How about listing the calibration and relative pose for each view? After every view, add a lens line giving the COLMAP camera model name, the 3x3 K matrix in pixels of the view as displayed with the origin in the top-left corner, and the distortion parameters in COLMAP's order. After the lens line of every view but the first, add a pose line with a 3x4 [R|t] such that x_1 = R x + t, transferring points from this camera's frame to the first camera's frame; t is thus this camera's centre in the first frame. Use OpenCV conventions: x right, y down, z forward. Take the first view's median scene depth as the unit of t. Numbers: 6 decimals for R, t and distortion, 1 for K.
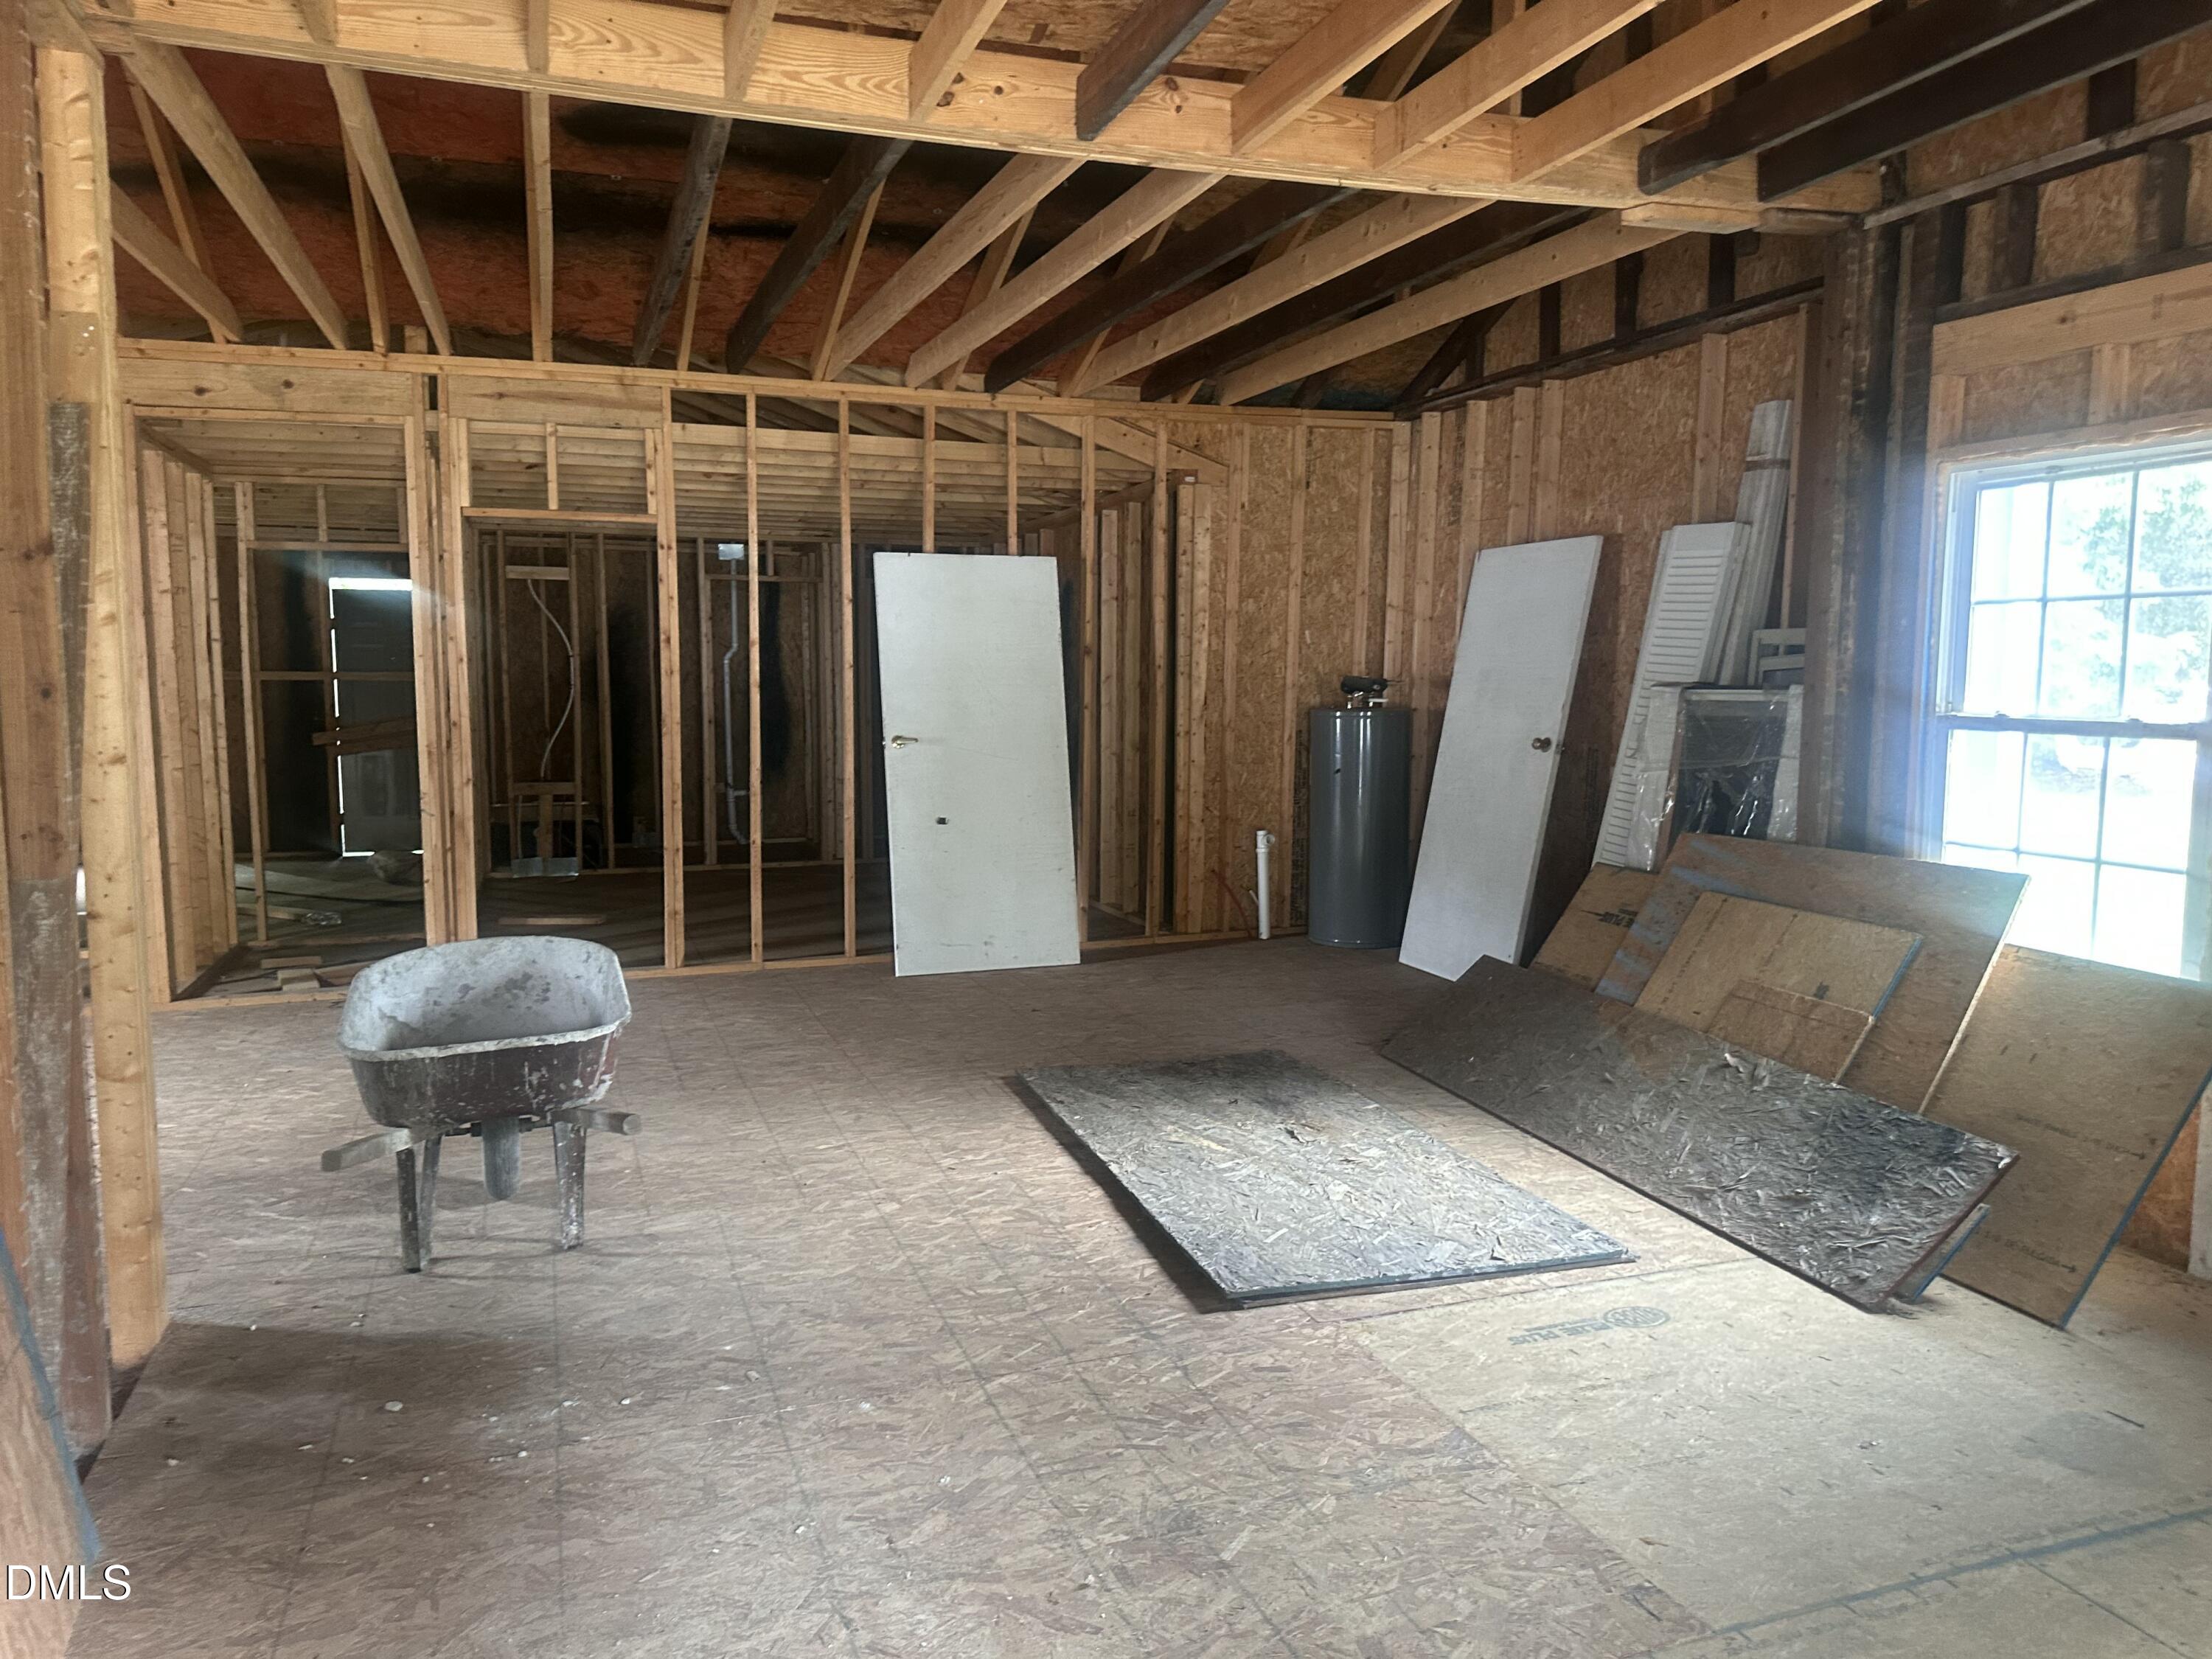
lens RADIAL K [[1575.3, 0, 1101.1], [0, 1575.3, 832.3], [0, 0, 1]] dist [0.062887, -0.070261]
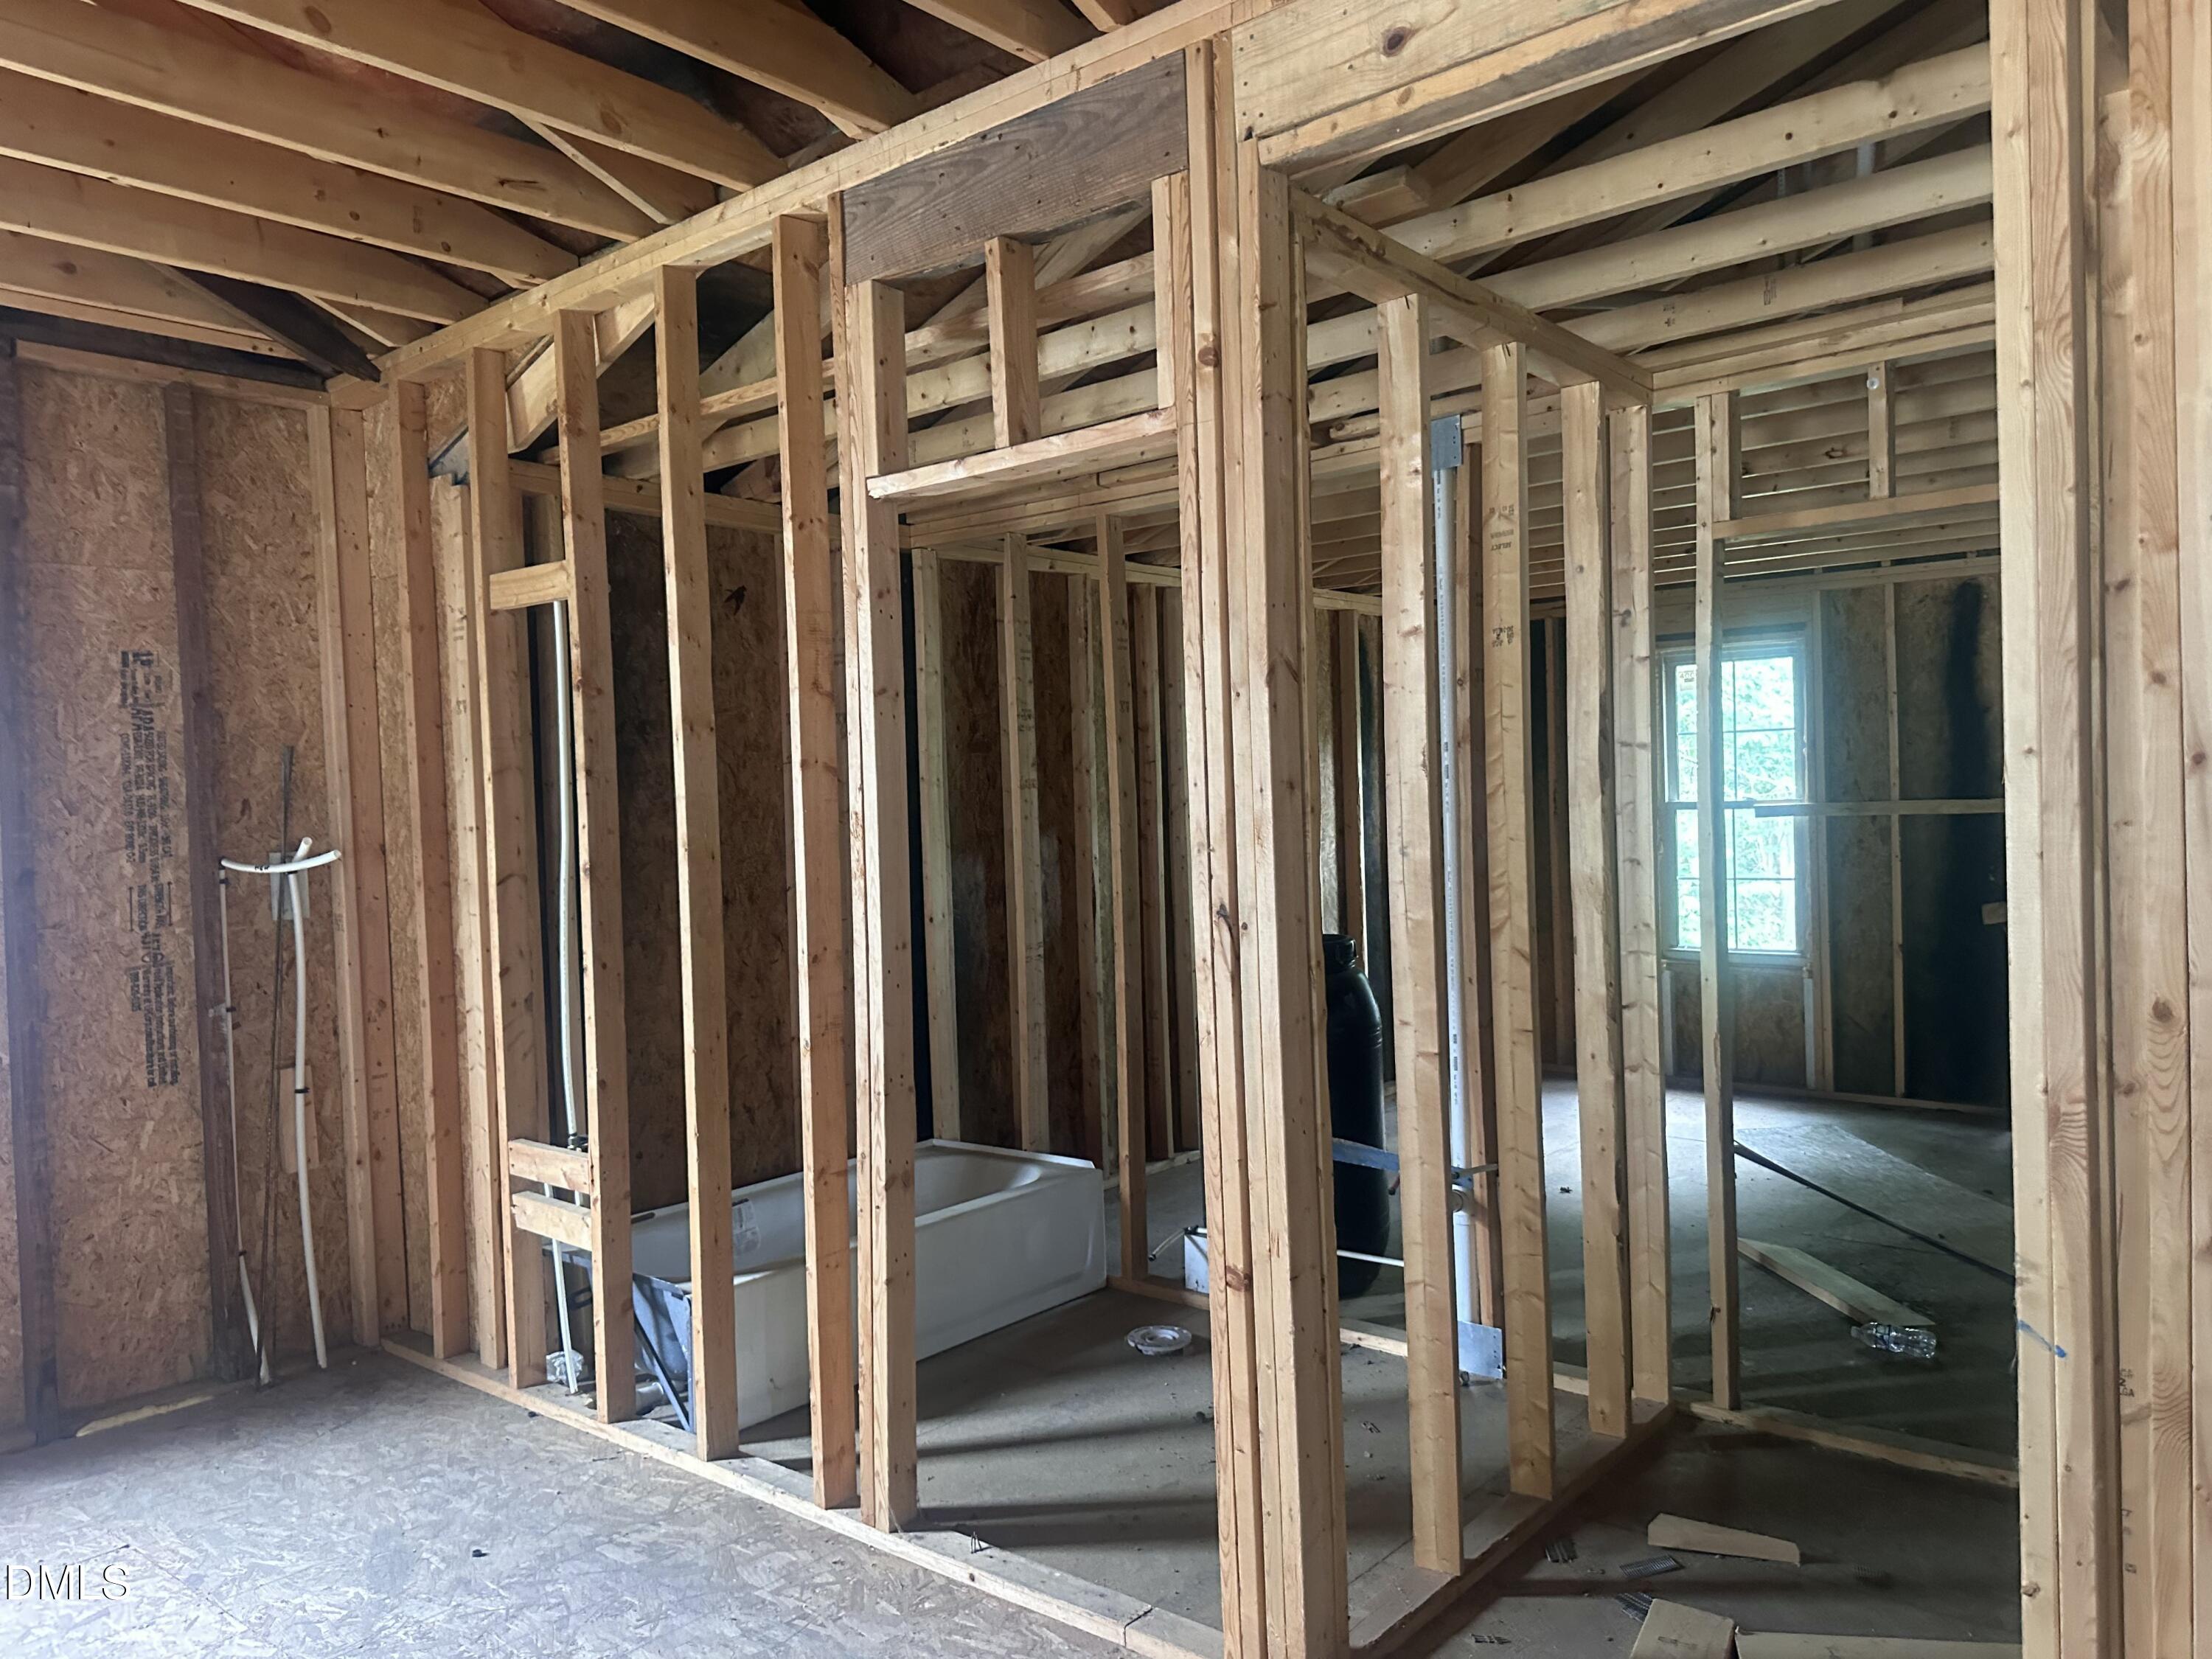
lens RADIAL K [[1583.7, 0, 1076.7], [0, 1583.7, 849.2], [0, 0, 1]] dist [0.003684, -0.004261]
pose [[0.502900, 0.000280, -0.864345, -0.340684], [-0.056583, 0.997866, -0.032599, -0.094361], [0.862491, 0.065301, 0.501842, 0.892416]]
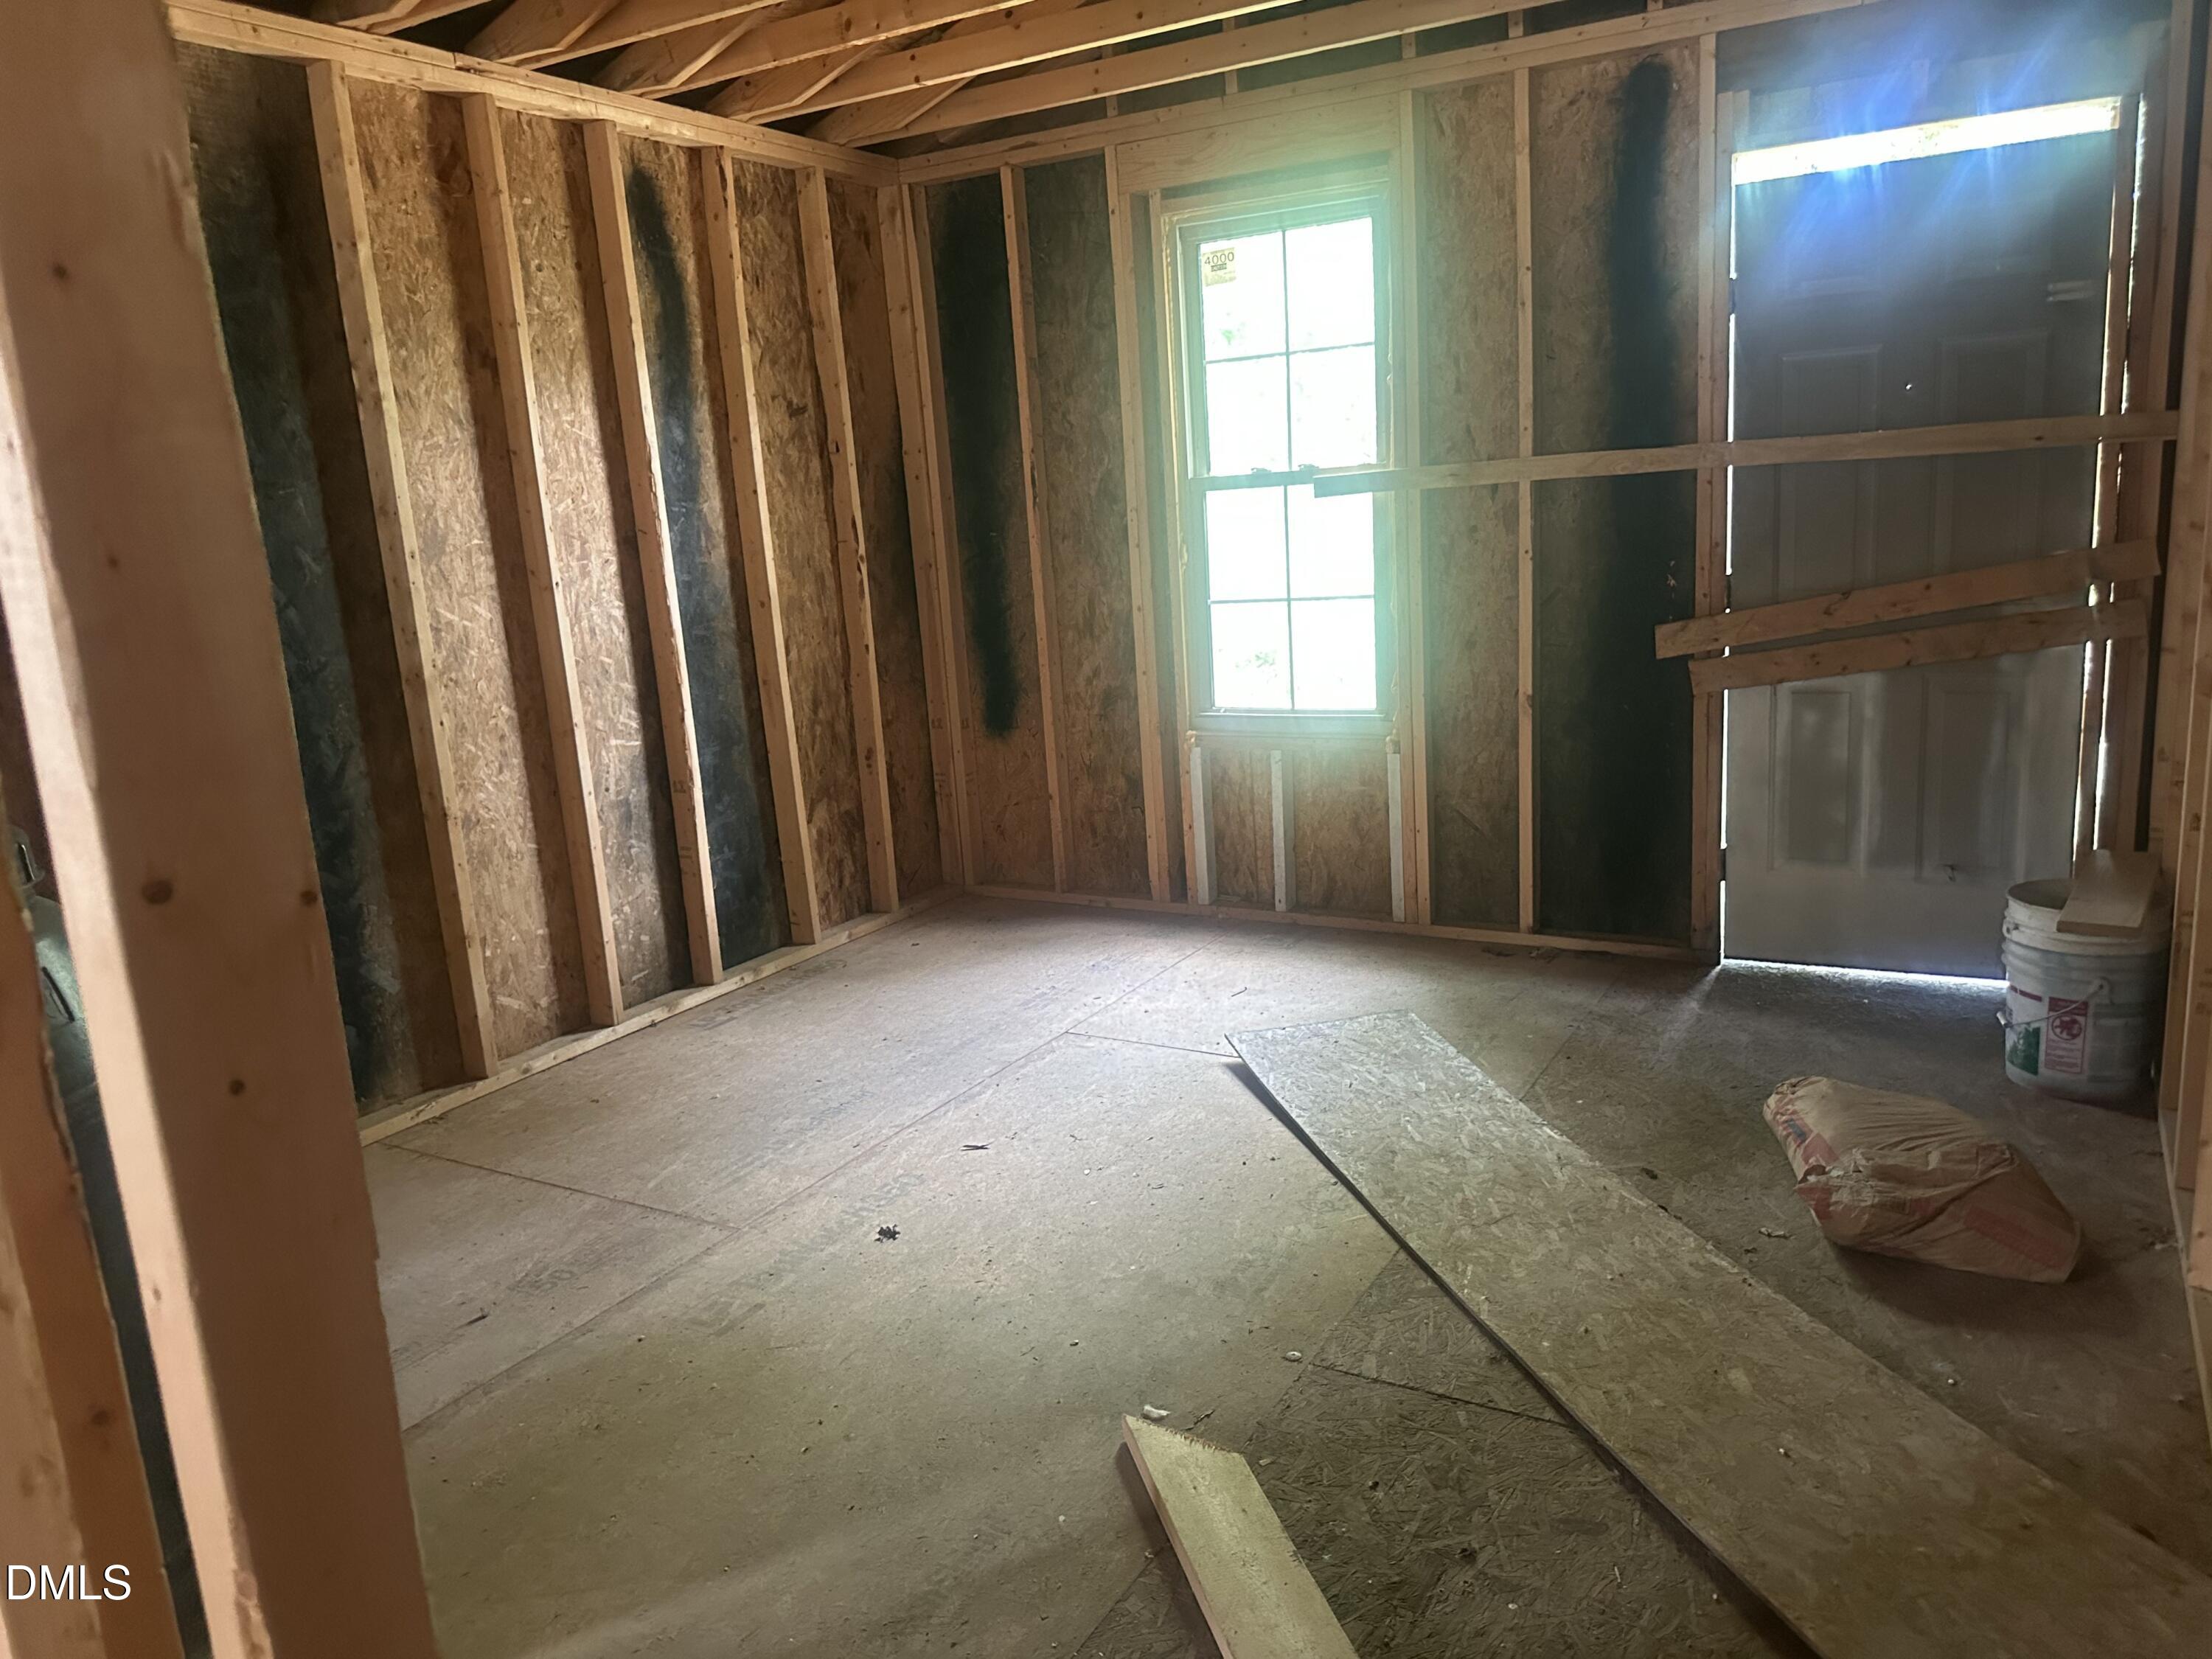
lens RADIAL K [[1566.4, 0, 1040.5], [0, 1566.4, 839.8], [0, 0, 1]] dist [0.075197, -0.138025]
pose [[0.626535, 0.108602, -0.771790, -0.639573], [-0.014896, 0.991732, 0.127459, -0.121400], [0.779251, -0.068361, 0.622972, 1.410343]]
